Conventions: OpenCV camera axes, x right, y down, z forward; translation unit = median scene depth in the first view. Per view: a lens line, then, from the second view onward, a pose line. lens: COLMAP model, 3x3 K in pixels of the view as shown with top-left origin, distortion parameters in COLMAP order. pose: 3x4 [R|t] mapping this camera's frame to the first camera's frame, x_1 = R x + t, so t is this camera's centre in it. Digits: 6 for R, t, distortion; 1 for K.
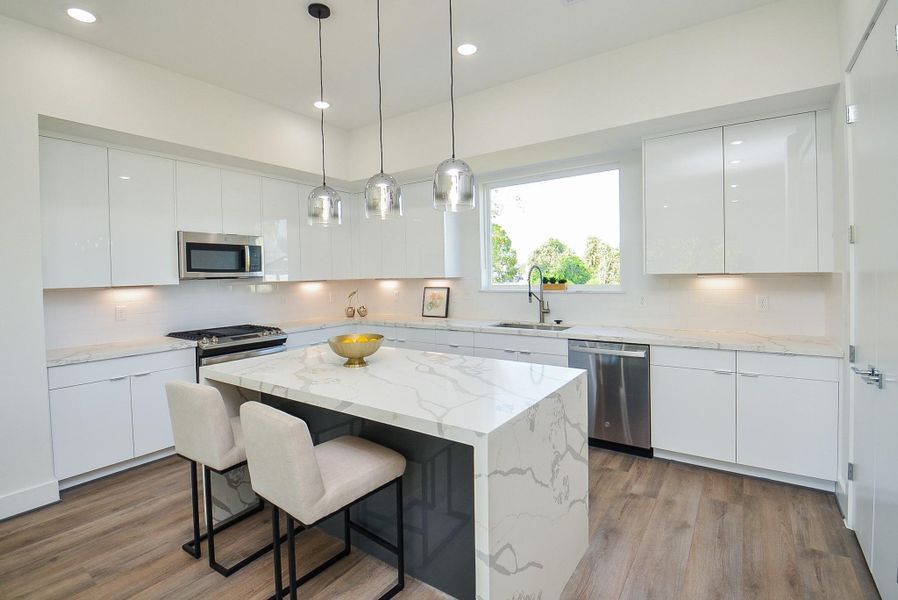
lens RADIAL K [[418.1, 0, 467.6], [0, 418.1, 283.8], [0, 0, 1]] dist [-0.000343, -0.016258]
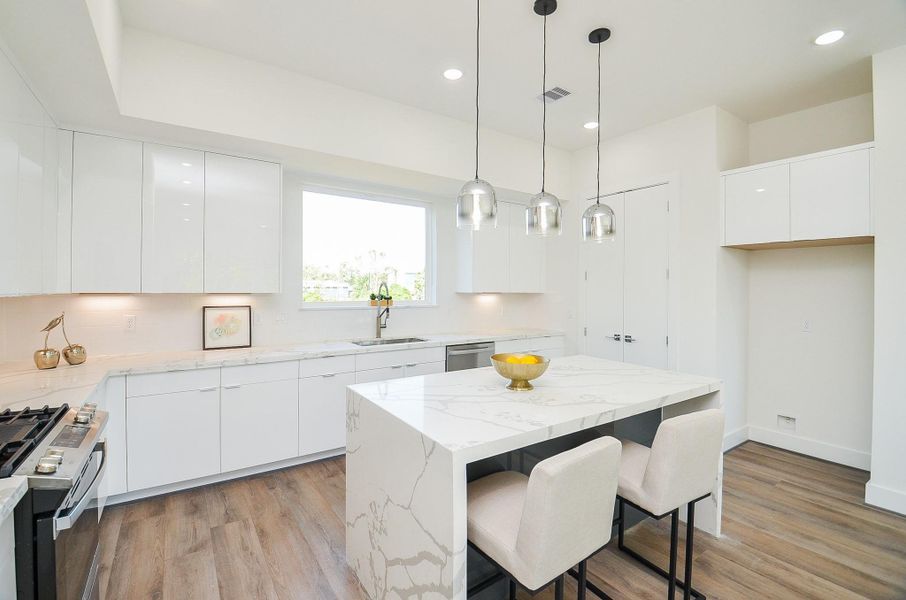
lens RADIAL K [[391.9, 0, 447.1], [0, 391.9, 284.9], [0, 0, 1]] dist [-0.002174, -0.016763]
pose [[0.387684, 0.030274, 0.921295, -0.680047], [0.008695, 0.999296, -0.036495, -0.000705], [-0.921751, 0.022159, 0.387148, 0.485660]]
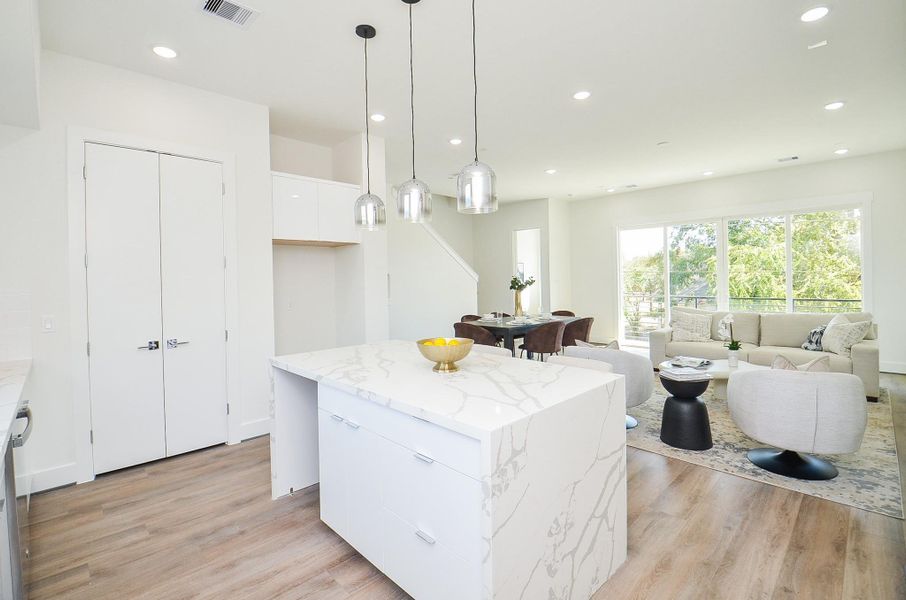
lens RADIAL K [[410.0, 0, 449.2], [0, 410.0, 284.9], [0, 0, 1]] dist [-0.000130, -0.019712]
pose [[-0.972249, 0.035738, 0.231201, -0.298923], [0.044935, 0.998389, 0.034636, -0.017194], [-0.229591, 0.044063, -0.972289, 1.132935]]
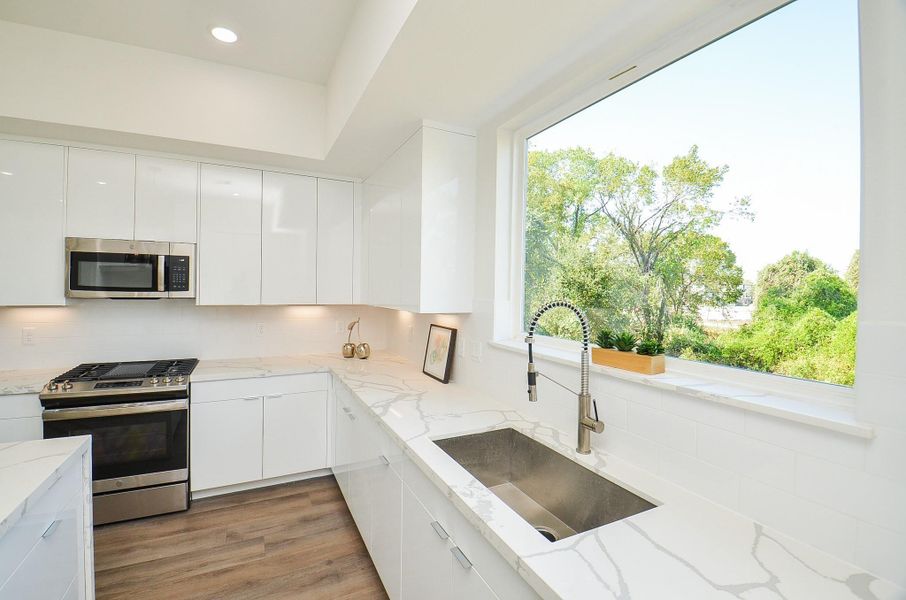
lens RADIAL K [[399.4, 0, 450.1], [0, 399.4, 291.7], [0, 0, 1]] dist [0.019875, -0.032768]
pose [[0.863283, 0.037979, -0.503289, 0.266462], [-0.046538, 0.998907, -0.004448, -0.047989], [0.502570, 0.027262, 0.864107, 0.645885]]
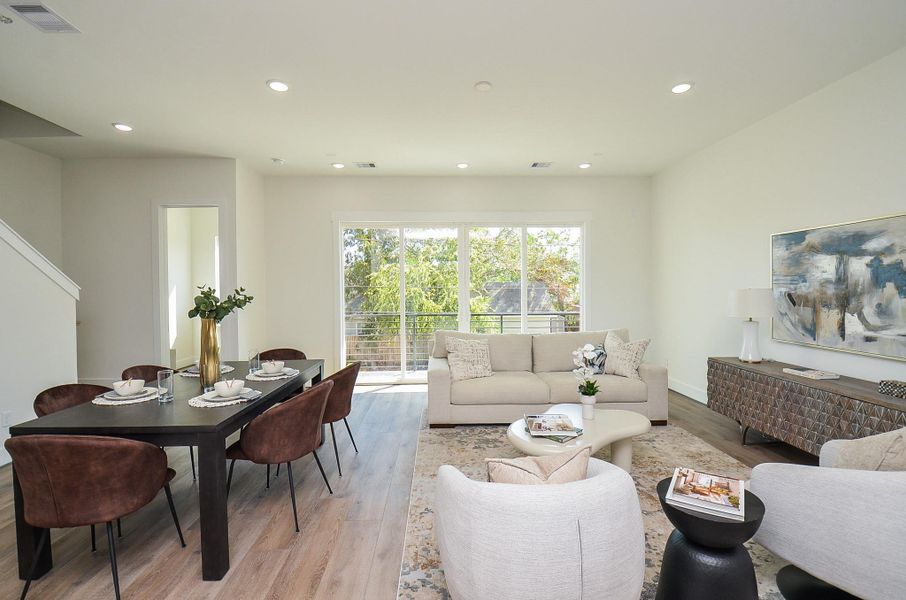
lens RADIAL K [[402.1, 0, 454.4], [0, 402.1, 294.1], [0, 0, 1]] dist [0.000449, -0.018353]
pose [[-0.810946, 0.034886, -0.584080, -0.131727], [0.009632, 0.998882, 0.046288, -0.000288], [0.585041, 0.031911, -0.810375, 0.352445]]
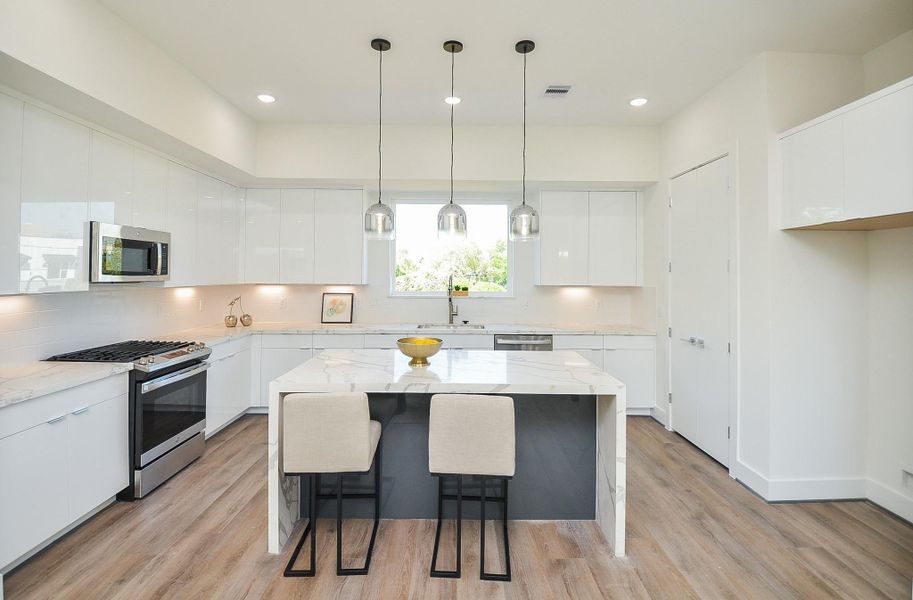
lens RADIAL K [[423.7, 0, 466.7], [0, 423.7, 271.0], [0, 0, 1]] dist [0.002761, -0.016364]
pose [[0.821714, 0.030905, 0.569061, -0.500484], [-0.009947, 0.999154, -0.039900, -0.009802], [-0.569813, 0.027126, 0.821327, -0.024595]]
